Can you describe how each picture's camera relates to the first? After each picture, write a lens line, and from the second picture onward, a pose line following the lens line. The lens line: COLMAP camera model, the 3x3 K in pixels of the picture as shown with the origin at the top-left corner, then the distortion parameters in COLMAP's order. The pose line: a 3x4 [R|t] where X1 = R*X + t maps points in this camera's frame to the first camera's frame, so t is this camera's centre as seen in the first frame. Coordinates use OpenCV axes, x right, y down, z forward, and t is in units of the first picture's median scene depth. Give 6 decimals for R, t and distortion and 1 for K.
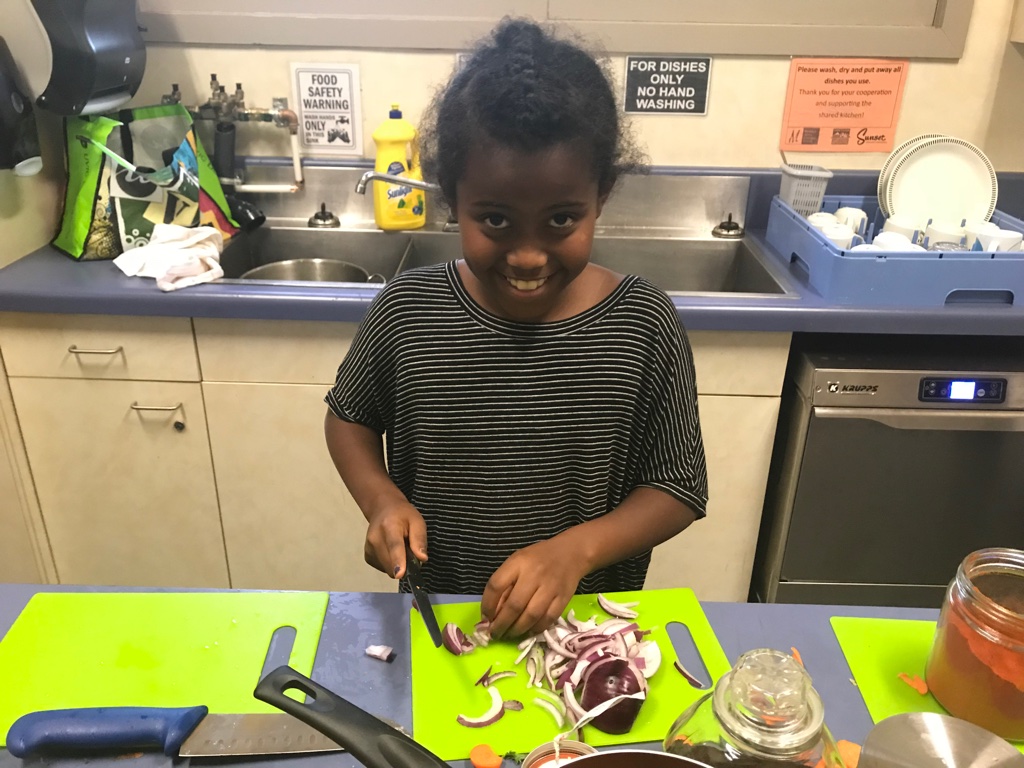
lens RADIAL K [[846.1, 0, 519.1], [0, 846.1, 389.2], [0, 0, 1]] dist [0.003537, -0.008311]
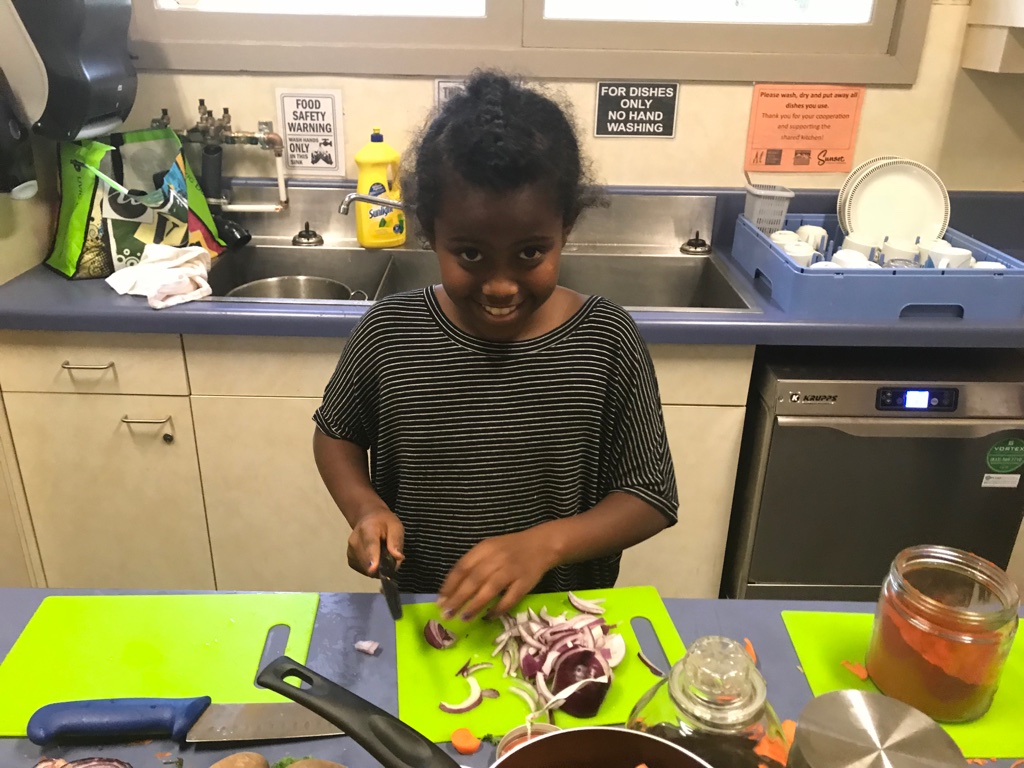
lens RADIAL K [[835.4, 0, 512.0], [0, 835.4, 384.0], [0, 0, 1]] dist [-0.004185, -0.000008]
pose [[0.999845, -0.005684, 0.016689, 0.001531], [0.005975, 0.999830, -0.017447, -0.002197], [-0.016587, 0.017544, 0.999709, -0.025305]]
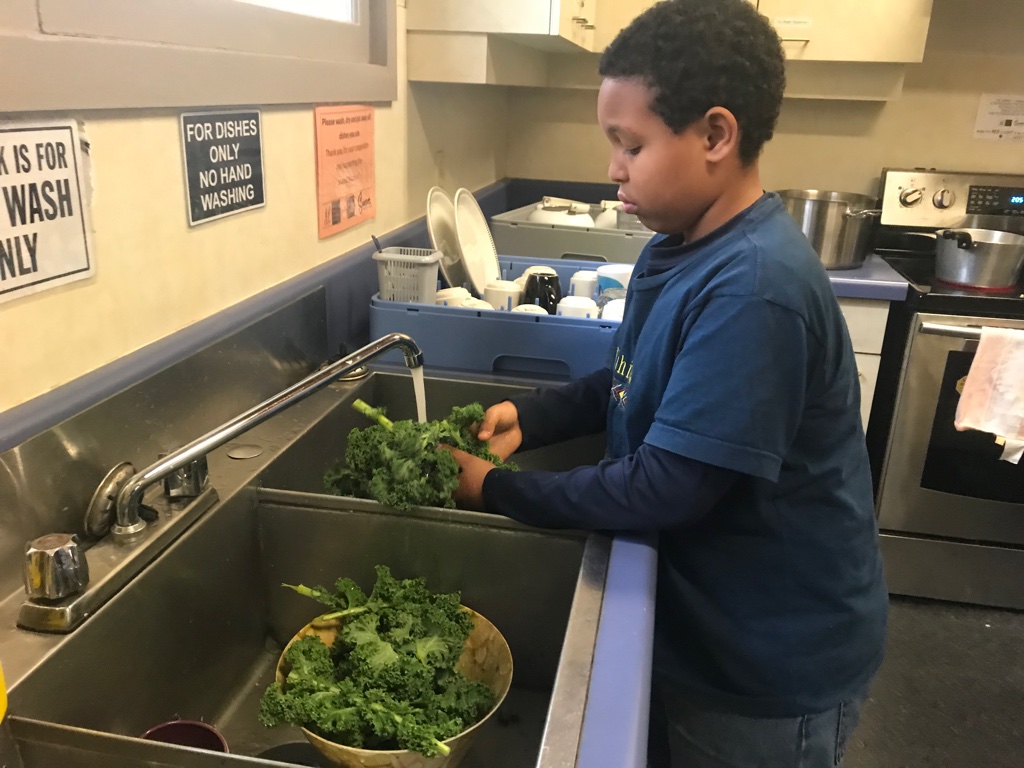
lens RADIAL K [[835.4, 0, 512.0], [0, 835.4, 384.0], [0, 0, 1]] dist [-0.004185, -0.000008]
pose [[0.156077, -0.339717, 0.927487, -0.354749], [0.396742, 0.881480, 0.256102, -0.304207], [-0.904564, 0.328001, 0.272359, 0.746684]]
